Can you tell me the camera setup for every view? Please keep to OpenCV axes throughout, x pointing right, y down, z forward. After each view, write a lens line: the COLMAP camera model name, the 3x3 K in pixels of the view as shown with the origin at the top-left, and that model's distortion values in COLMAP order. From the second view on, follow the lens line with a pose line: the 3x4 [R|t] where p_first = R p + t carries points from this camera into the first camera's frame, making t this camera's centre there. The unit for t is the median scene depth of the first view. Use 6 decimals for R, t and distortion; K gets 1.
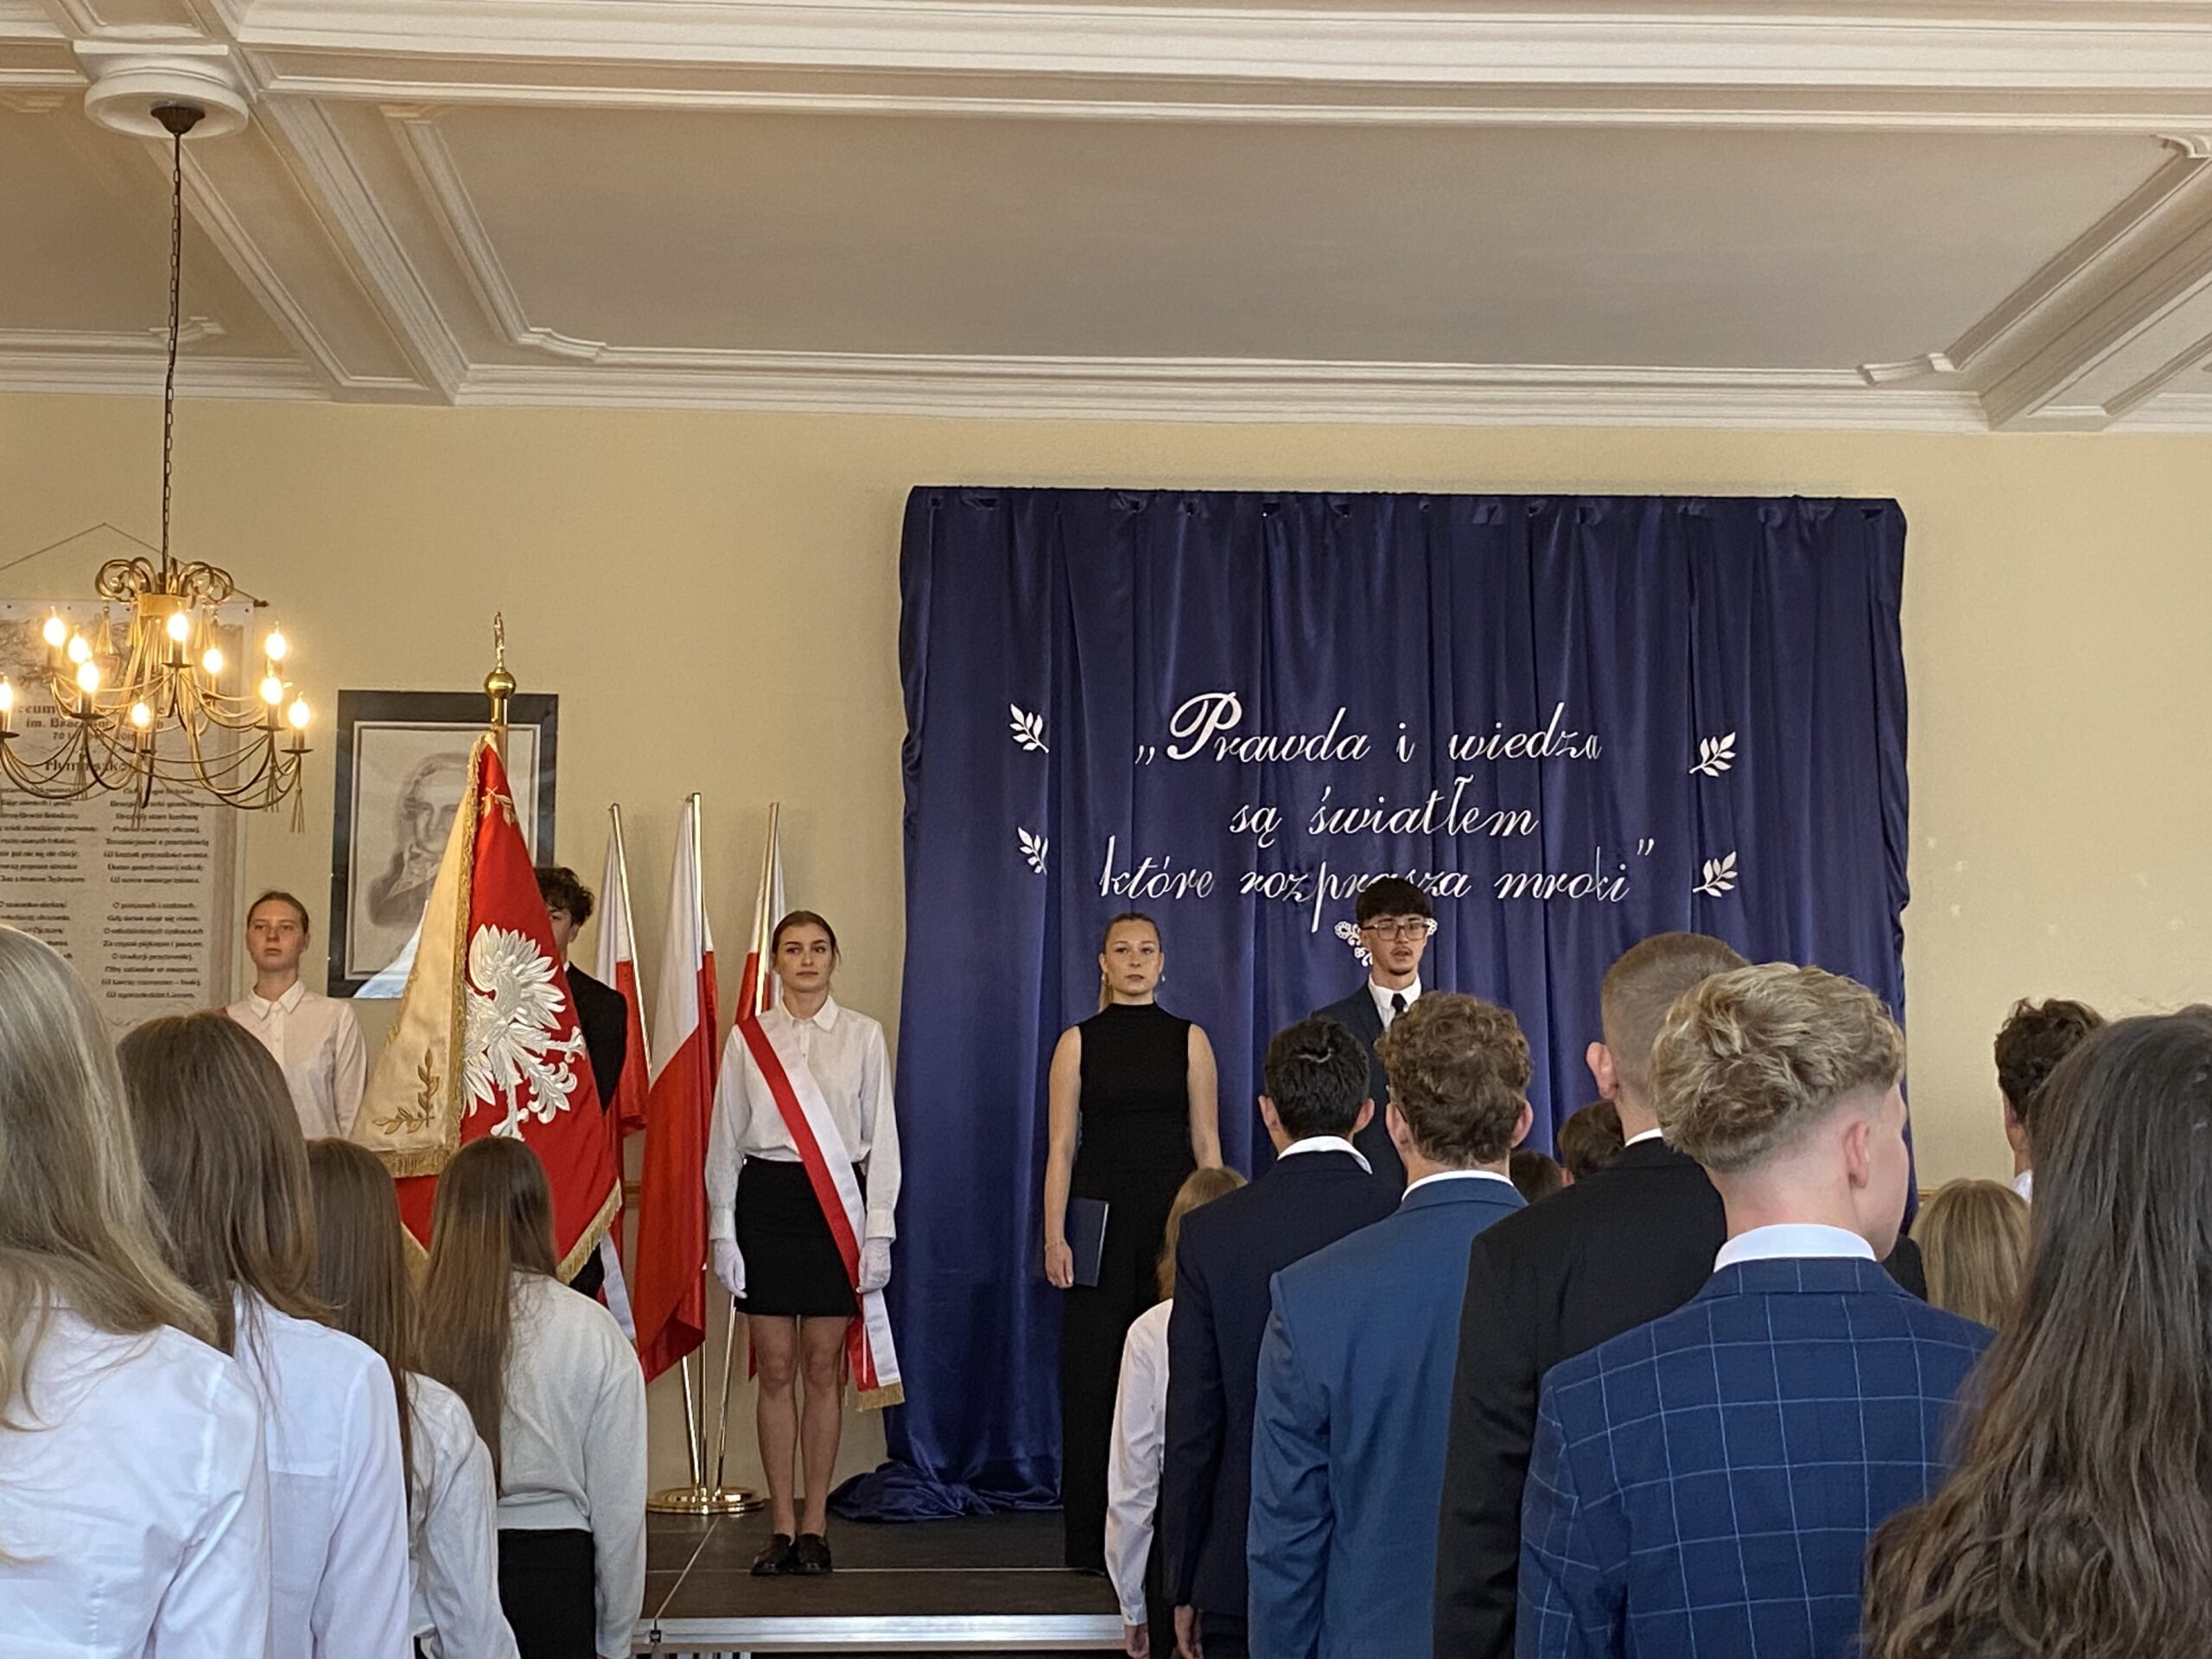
lens RADIAL K [[3491.9, 0, 1122.6], [0, 3491.9, 820.4], [0, 0, 1]] dist [0.196111, 0.000000]
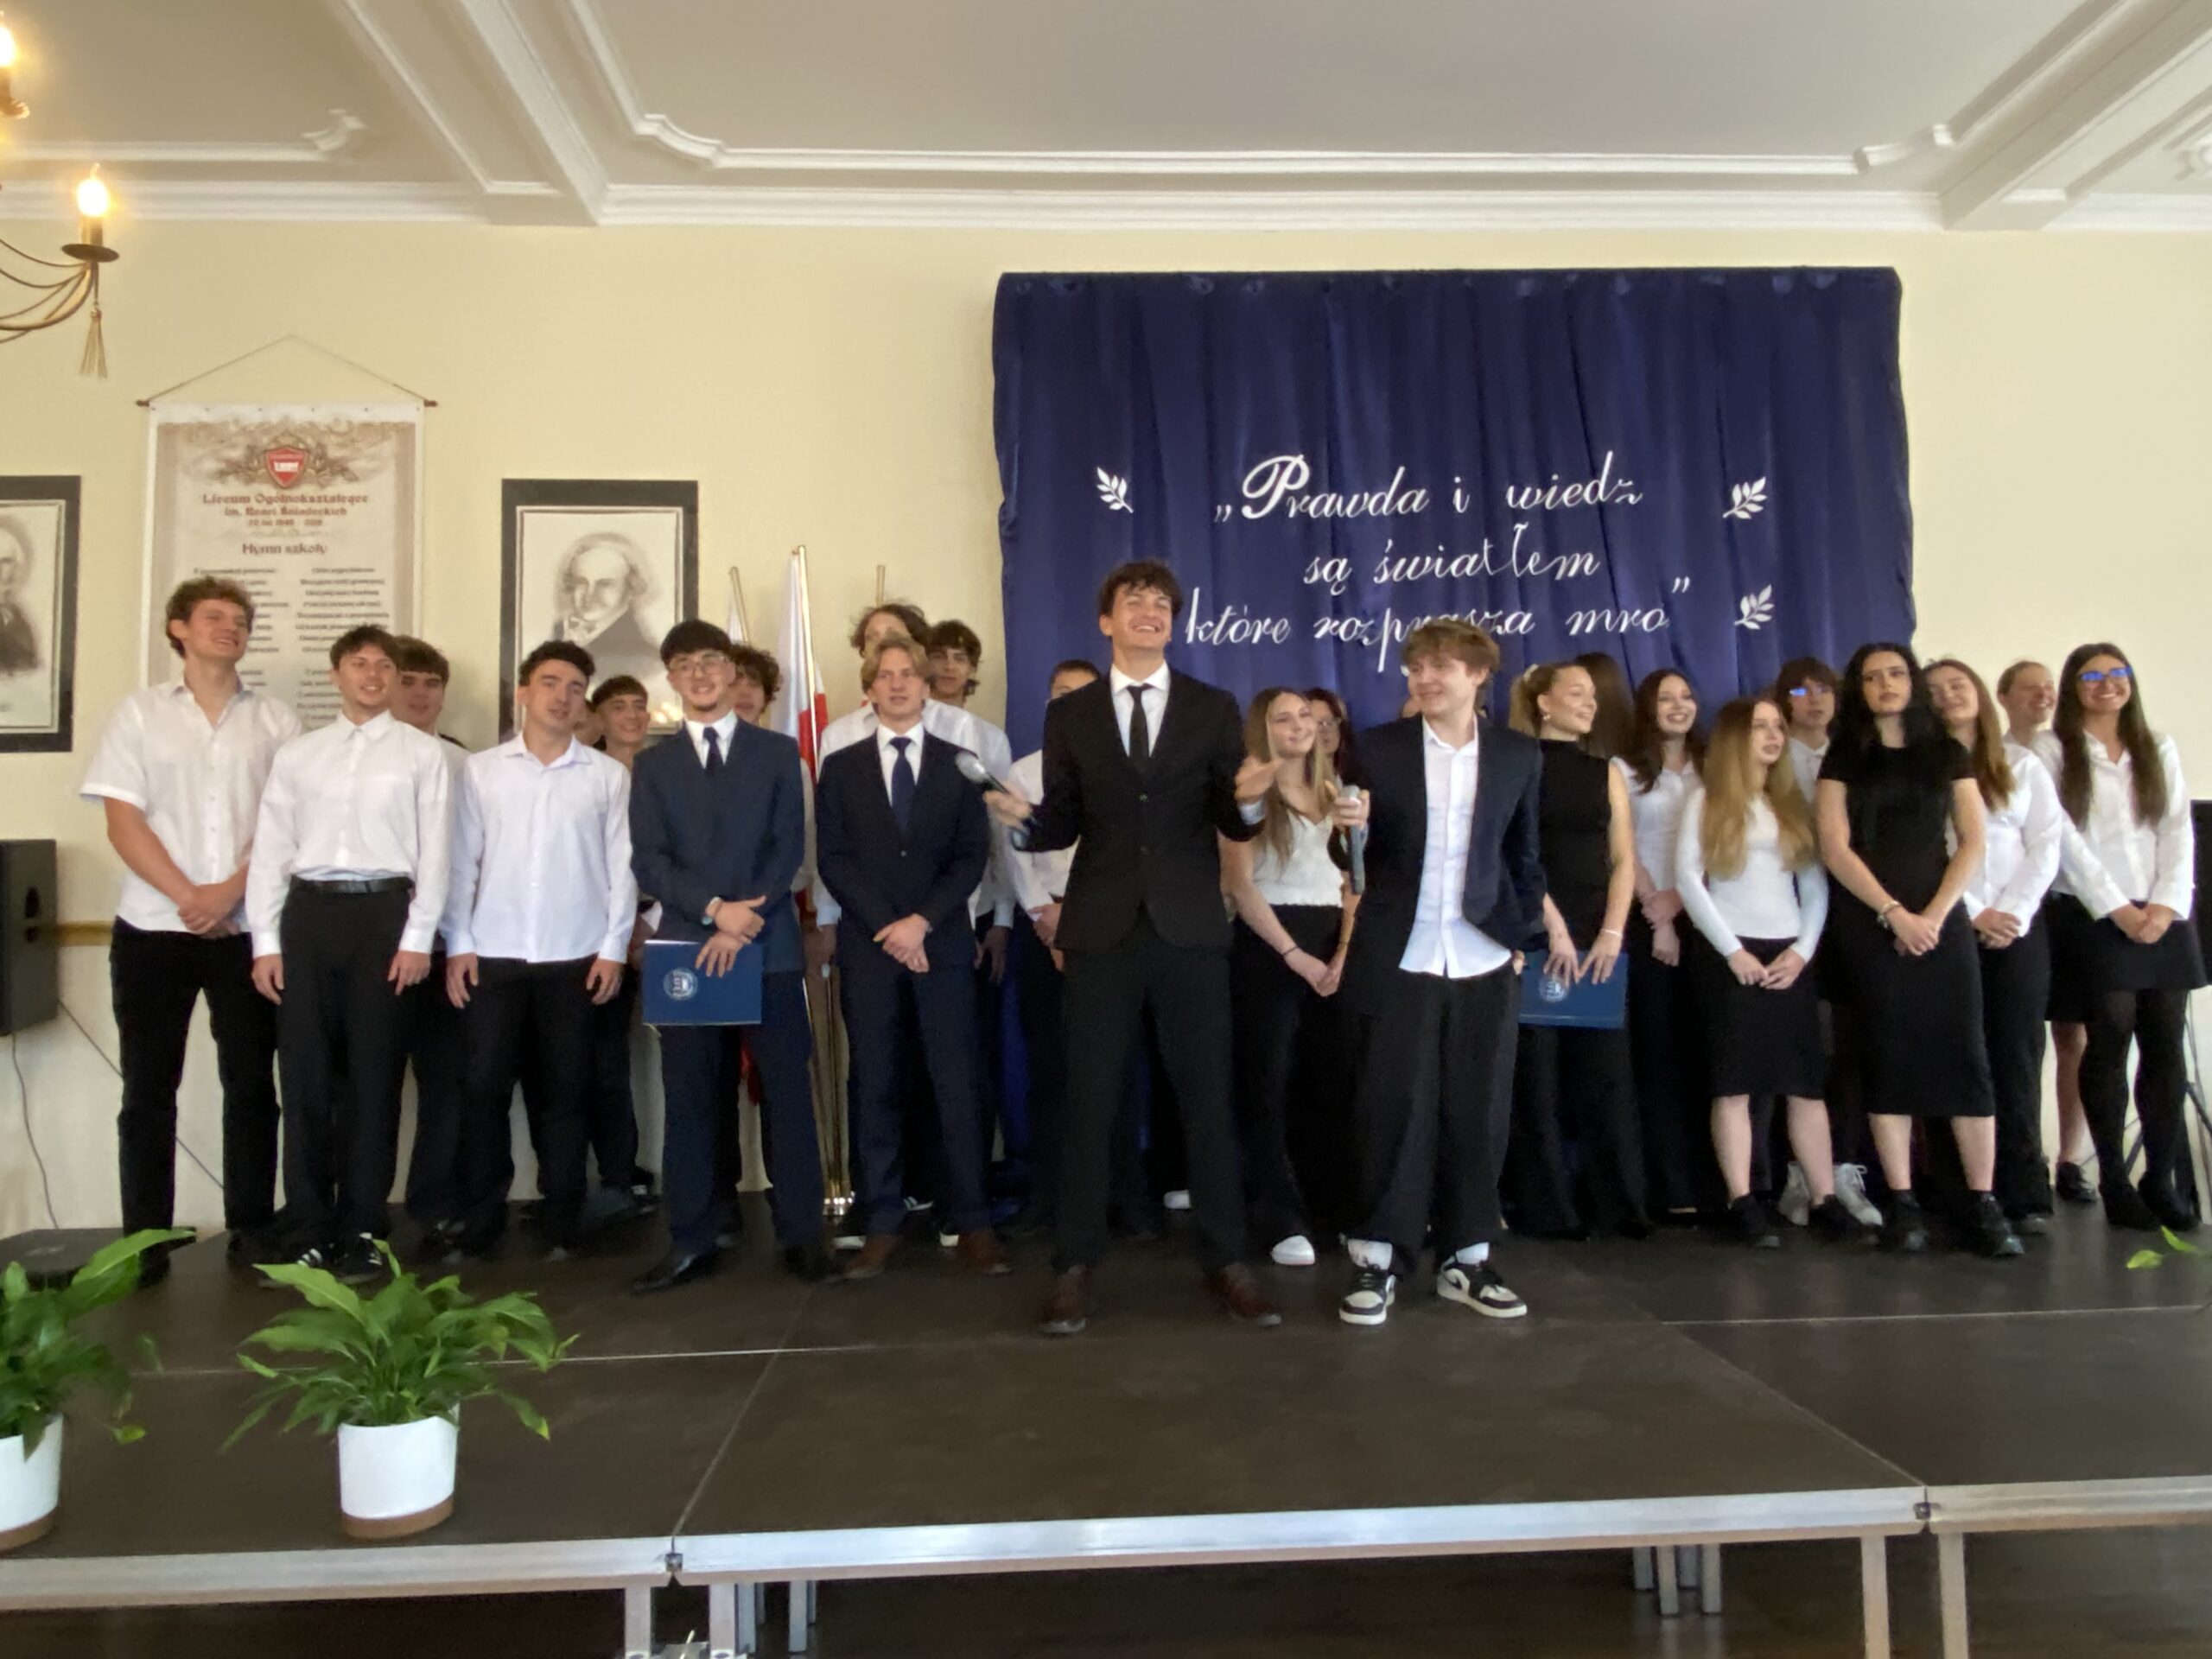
lens RADIAL K [[1321.2, 0, 1087.3], [0, 1321.2, 819.9], [0, 0, 1]] dist [0.041576, -0.030307]
pose [[0.999674, -0.023224, -0.010648, -0.033944], [0.023662, 0.998792, 0.043066, 0.058282], [0.009635, -0.043304, 0.999015, 0.578267]]
